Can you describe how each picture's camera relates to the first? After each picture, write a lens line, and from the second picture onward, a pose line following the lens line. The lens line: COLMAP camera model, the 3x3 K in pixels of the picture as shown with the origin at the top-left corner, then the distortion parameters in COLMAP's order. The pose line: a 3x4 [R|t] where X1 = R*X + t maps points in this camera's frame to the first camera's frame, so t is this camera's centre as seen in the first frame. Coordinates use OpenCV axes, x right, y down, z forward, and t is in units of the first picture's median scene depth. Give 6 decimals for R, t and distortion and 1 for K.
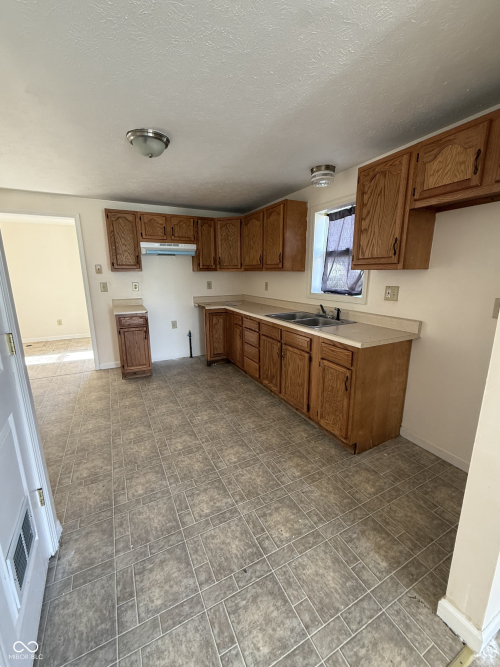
lens RADIAL K [[262.9, 0, 250.0], [0, 262.9, 333.5], [0, 0, 1]] dist [0.003699, 0.000197]
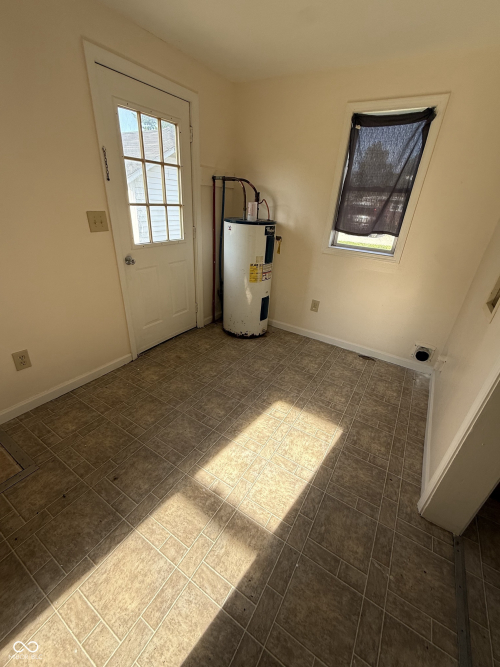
lens RADIAL K [[295.6, 0, 250.6], [0, 295.6, 302.3], [0, 0, 1]] dist [-0.001941, 0.000140]
pose [[0.844105, -0.104259, 0.525944, -0.502137], [0.033728, 0.989295, 0.141979, -0.025605], [-0.535117, -0.102106, 0.838585, 0.168935]]
